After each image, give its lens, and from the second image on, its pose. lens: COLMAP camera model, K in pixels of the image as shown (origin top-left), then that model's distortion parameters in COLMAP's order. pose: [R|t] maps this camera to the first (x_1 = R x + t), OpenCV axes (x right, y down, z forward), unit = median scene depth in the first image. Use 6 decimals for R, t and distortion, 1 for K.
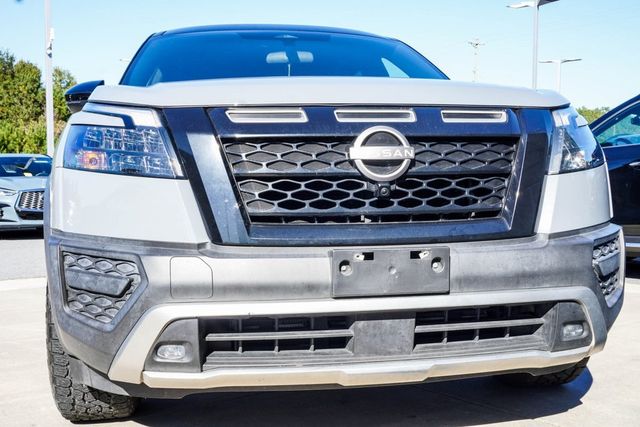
lens RADIAL K [[745.5, 0, 319.6], [0, 745.5, 216.4], [0, 0, 1]] dist [0.014188, 0.000000]
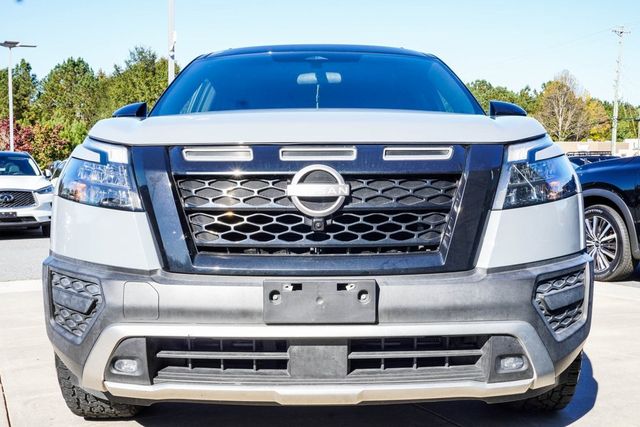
lens RADIAL K [[756.1, 0, 320.4], [0, 756.1, 216.1], [0, 0, 1]] dist [0.003468, 0.000000]
pose [[0.985208, 0.018305, -0.170380, 0.268191], [-0.017207, 0.999821, 0.007918, -0.055309], [0.170495, -0.004869, 0.985347, -0.068674]]
